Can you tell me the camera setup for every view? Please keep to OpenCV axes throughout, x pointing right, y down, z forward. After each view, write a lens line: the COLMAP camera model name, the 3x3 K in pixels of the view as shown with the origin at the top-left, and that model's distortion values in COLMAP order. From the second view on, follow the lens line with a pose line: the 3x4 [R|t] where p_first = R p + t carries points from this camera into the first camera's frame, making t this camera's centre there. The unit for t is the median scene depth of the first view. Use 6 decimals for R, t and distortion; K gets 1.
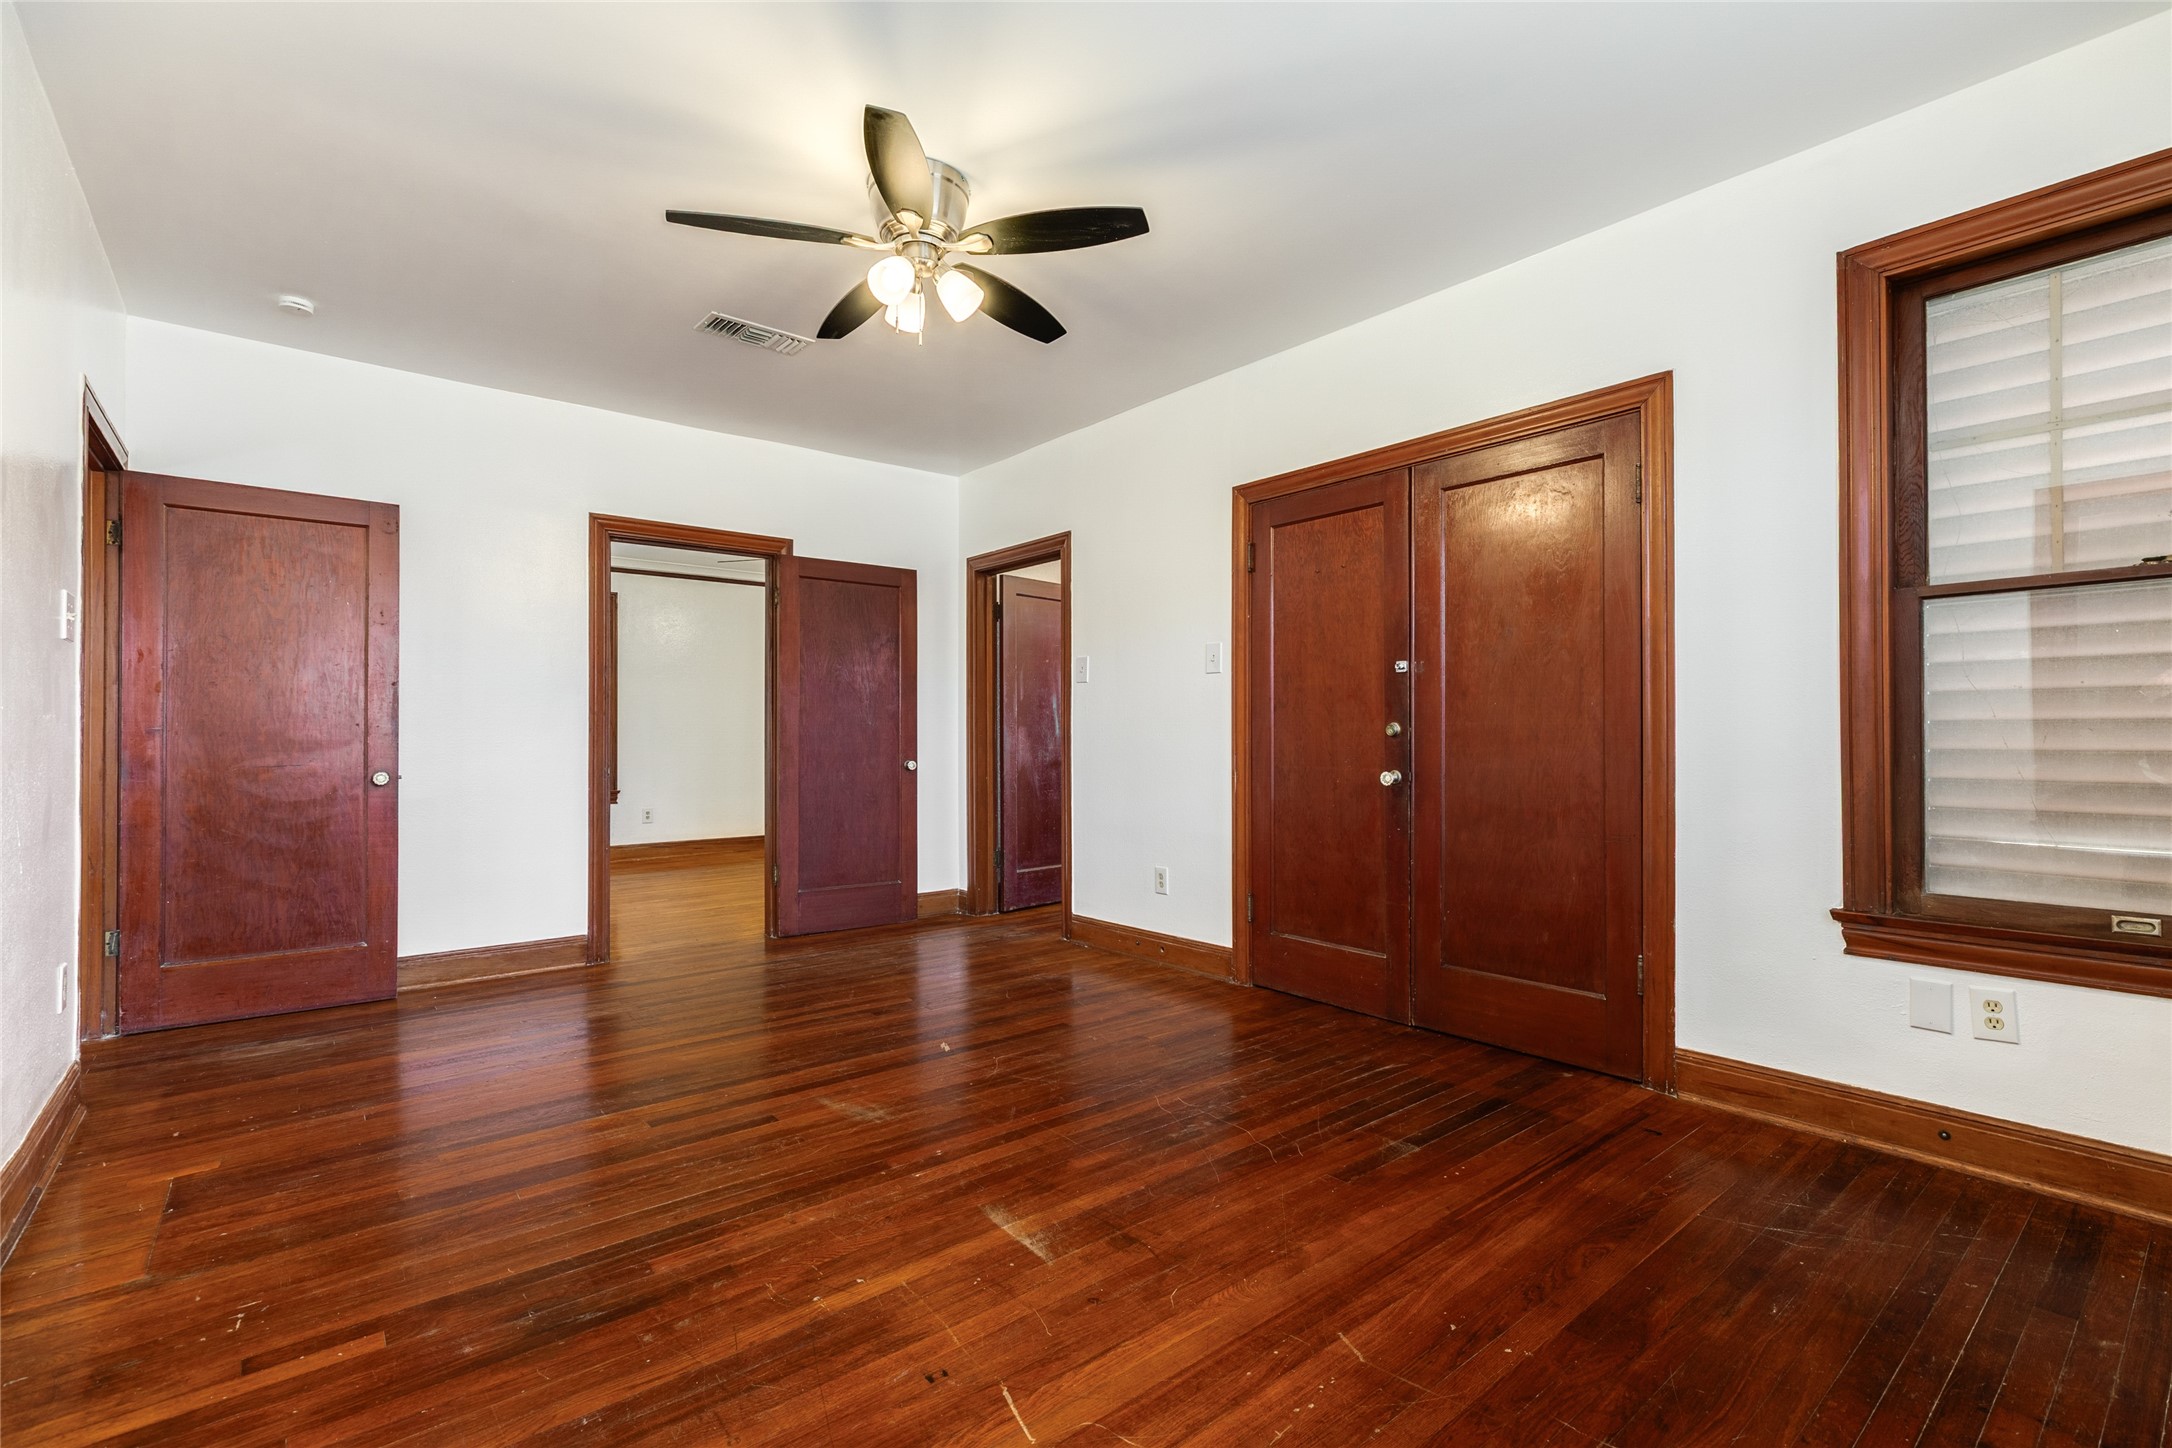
lens RADIAL K [[971.6, 0, 1068.6], [0, 971.6, 735.8], [0, 0, 1]] dist [0.013952, -0.002325]
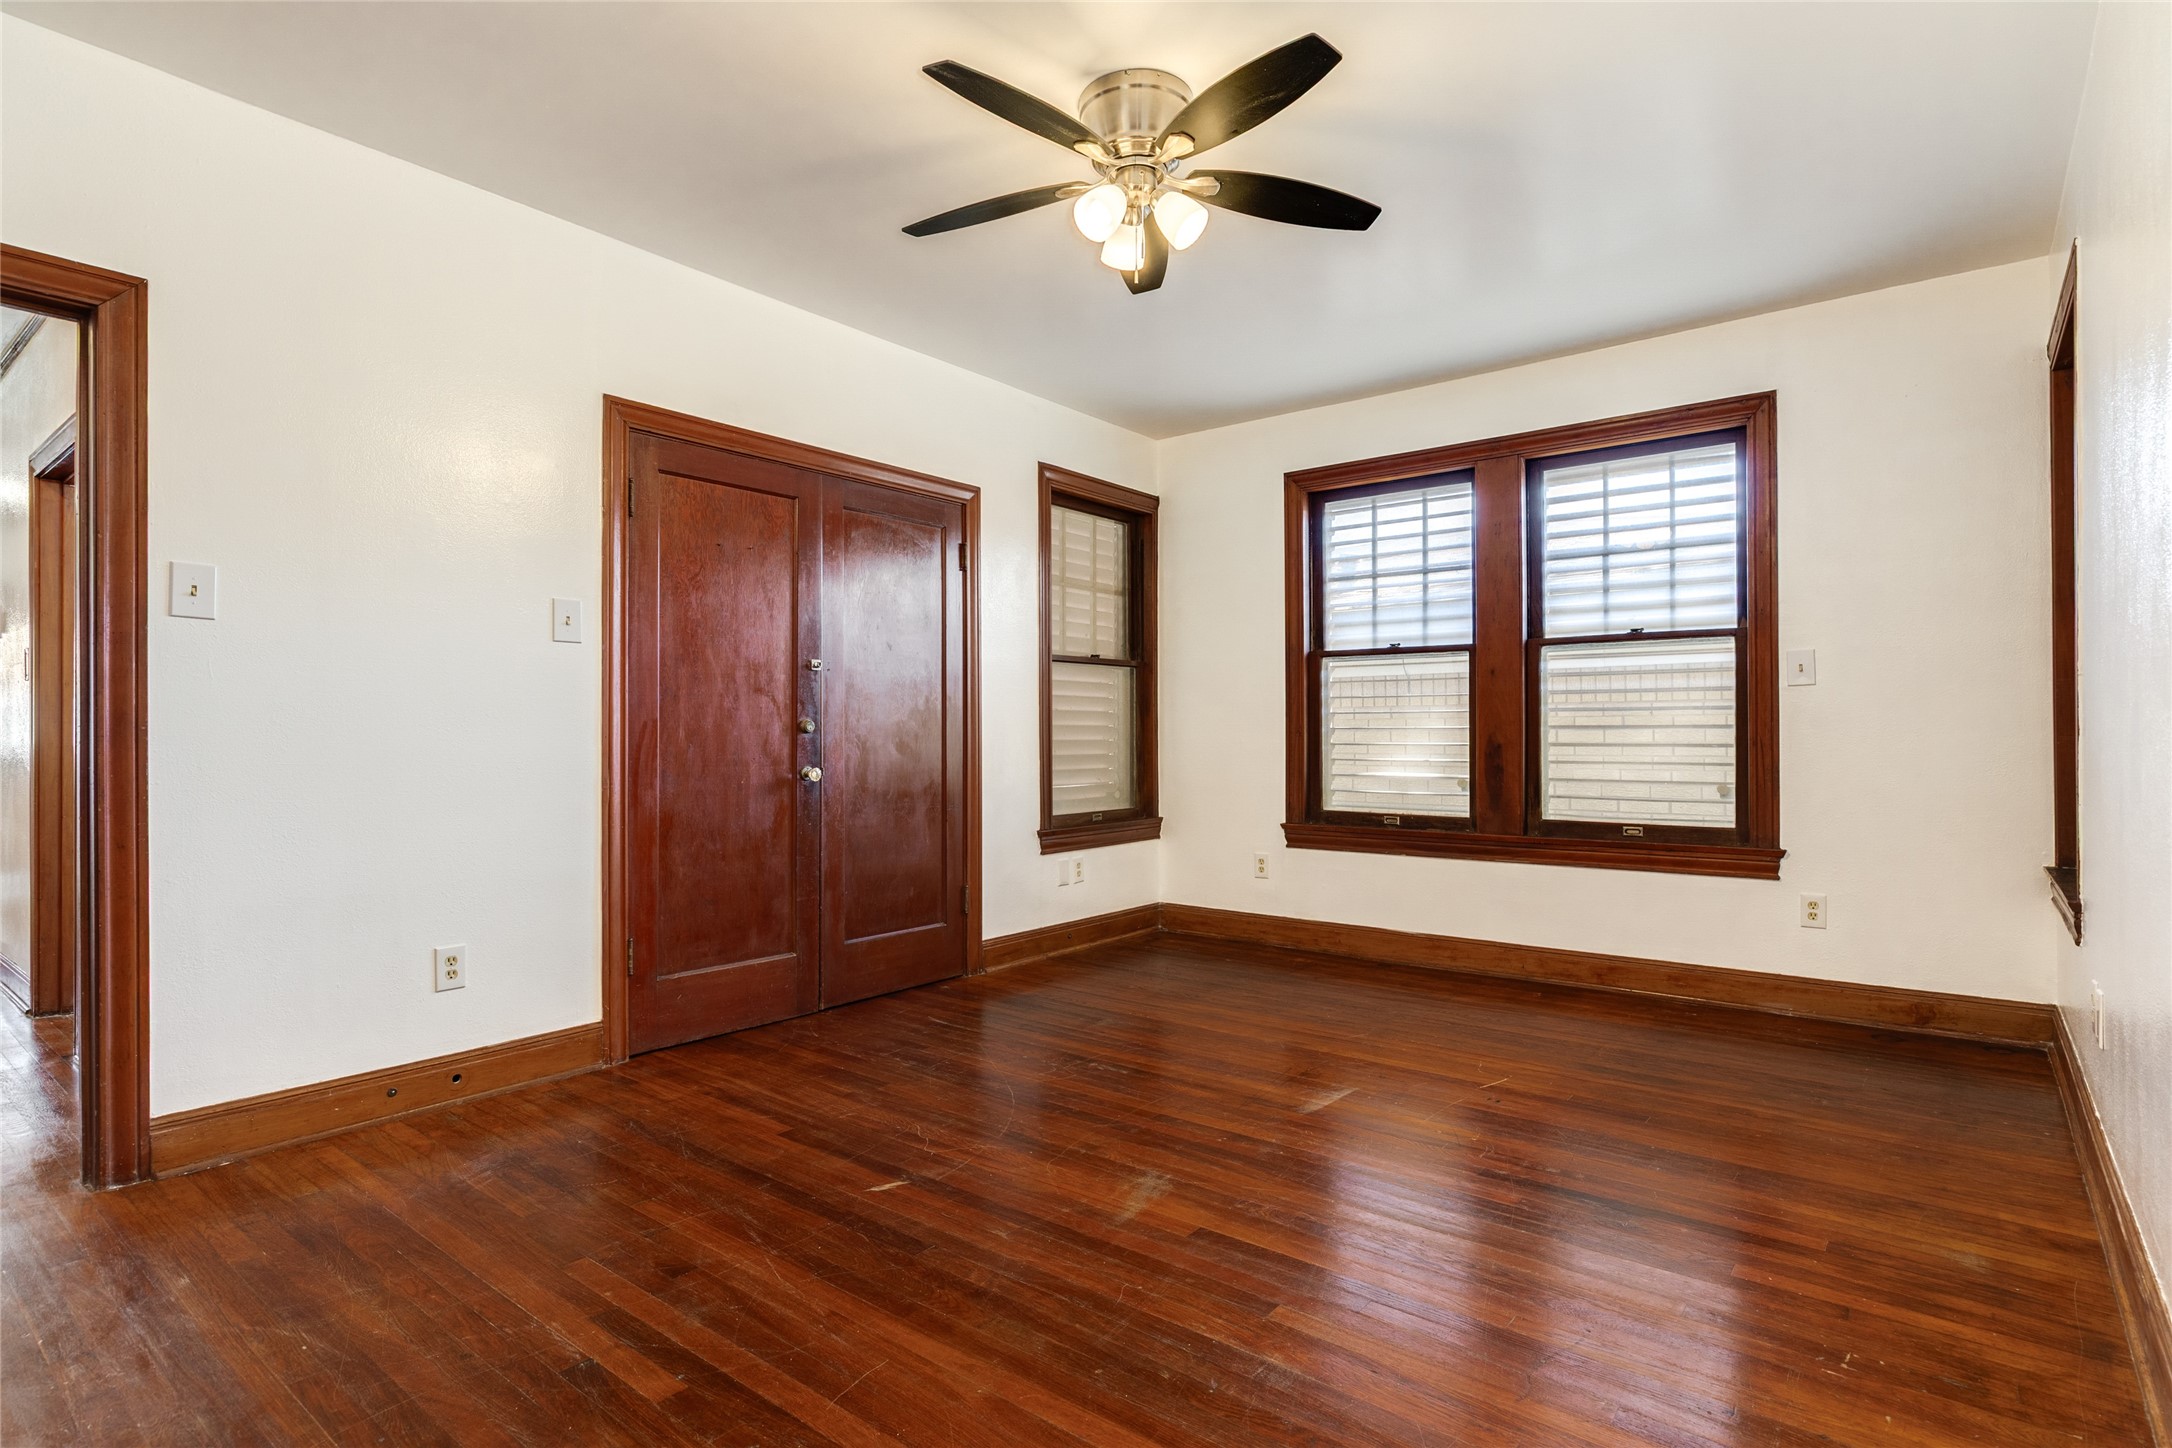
lens RADIAL K [[1102.6, 0, 1089.8], [0, 1102.6, 739.4], [0, 0, 1]] dist [-0.001727, -0.000265]
pose [[-0.222127, -0.000572, 0.975017, -1.052062], [0.001915, 0.999998, 0.001023, 0.007839], [-0.975016, 0.002094, -0.222126, 1.194760]]
